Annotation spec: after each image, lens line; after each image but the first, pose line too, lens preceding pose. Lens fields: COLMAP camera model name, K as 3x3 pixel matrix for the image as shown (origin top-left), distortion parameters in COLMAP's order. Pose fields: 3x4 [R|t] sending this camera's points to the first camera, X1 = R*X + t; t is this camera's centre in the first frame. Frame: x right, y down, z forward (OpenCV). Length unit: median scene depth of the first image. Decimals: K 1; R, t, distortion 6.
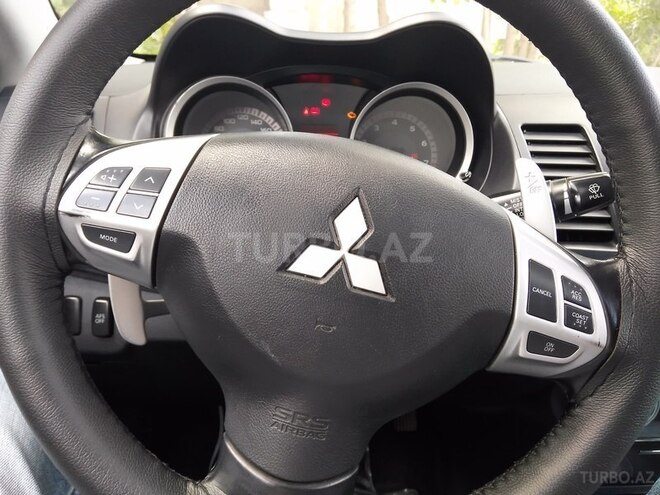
lens RADIAL K [[493.5, 0, 331.1], [0, 493.5, 249.2], [0, 0, 1]] dist [-0.002117, -0.002841]
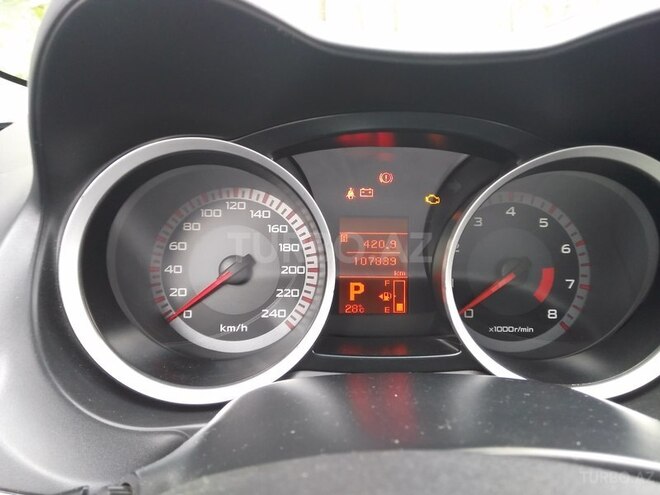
lens RADIAL K [[493.5, 0, 329.2], [0, 493.5, 246.1], [0, 0, 1]] dist [-0.002117, -0.002841]
pose [[0.999791, -0.006658, -0.019355, -0.064443], [0.004822, 0.995619, -0.093384, -0.170135], [0.019892, 0.093271, 0.995442, 0.456418]]
